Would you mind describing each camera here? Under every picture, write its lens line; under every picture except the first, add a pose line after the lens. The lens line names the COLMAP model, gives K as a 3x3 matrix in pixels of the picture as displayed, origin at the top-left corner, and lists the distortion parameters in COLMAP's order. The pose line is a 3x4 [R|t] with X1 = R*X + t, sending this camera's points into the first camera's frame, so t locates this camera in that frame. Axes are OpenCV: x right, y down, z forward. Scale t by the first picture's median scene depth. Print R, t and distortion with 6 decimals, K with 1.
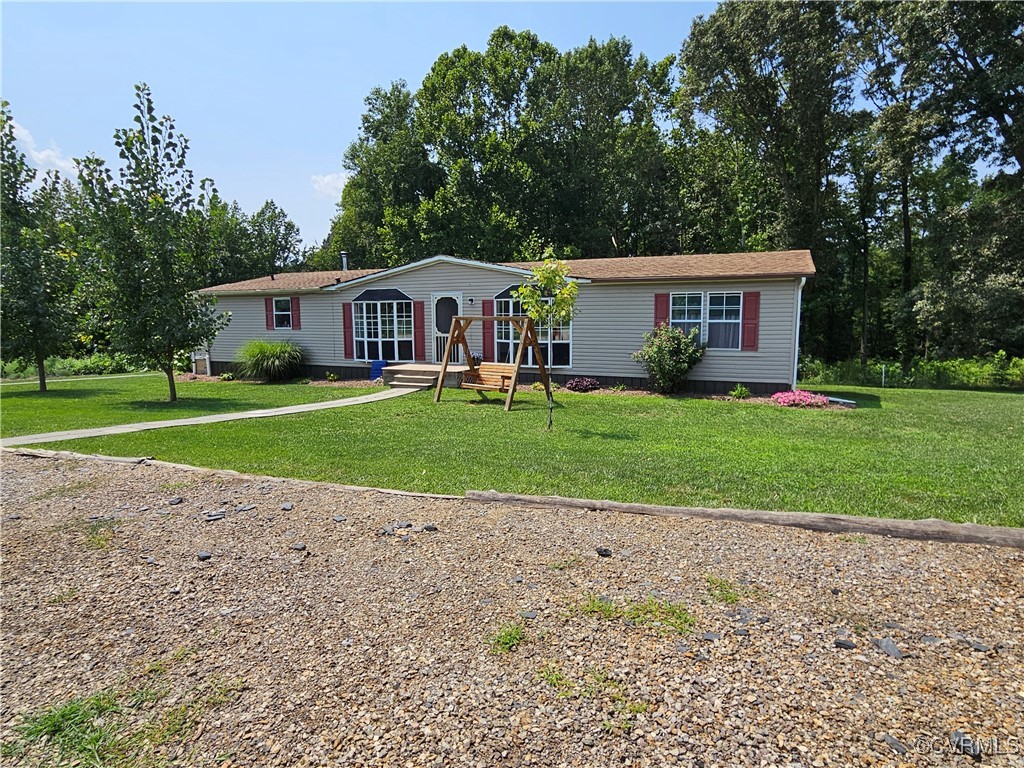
lens RADIAL K [[521.1, 0, 512.0], [0, 521.1, 384.0], [0, 0, 1]] dist [-0.001497, -0.000070]
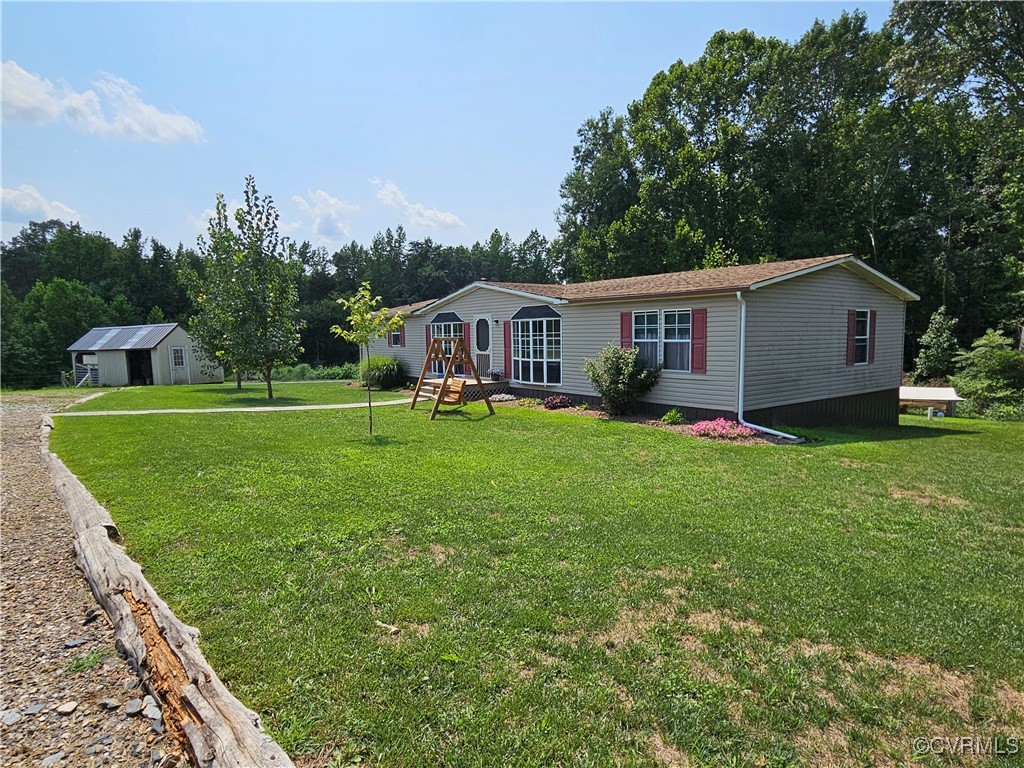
lens RADIAL K [[521.1, 0, 512.0], [0, 521.1, 384.0], [0, 0, 1]] dist [-0.001497, -0.000070]
pose [[0.899907, 0.036169, -0.434580, 0.412238], [-0.050834, 0.998461, -0.022166, -0.006315], [0.433109, 0.042039, 0.900361, 0.031311]]
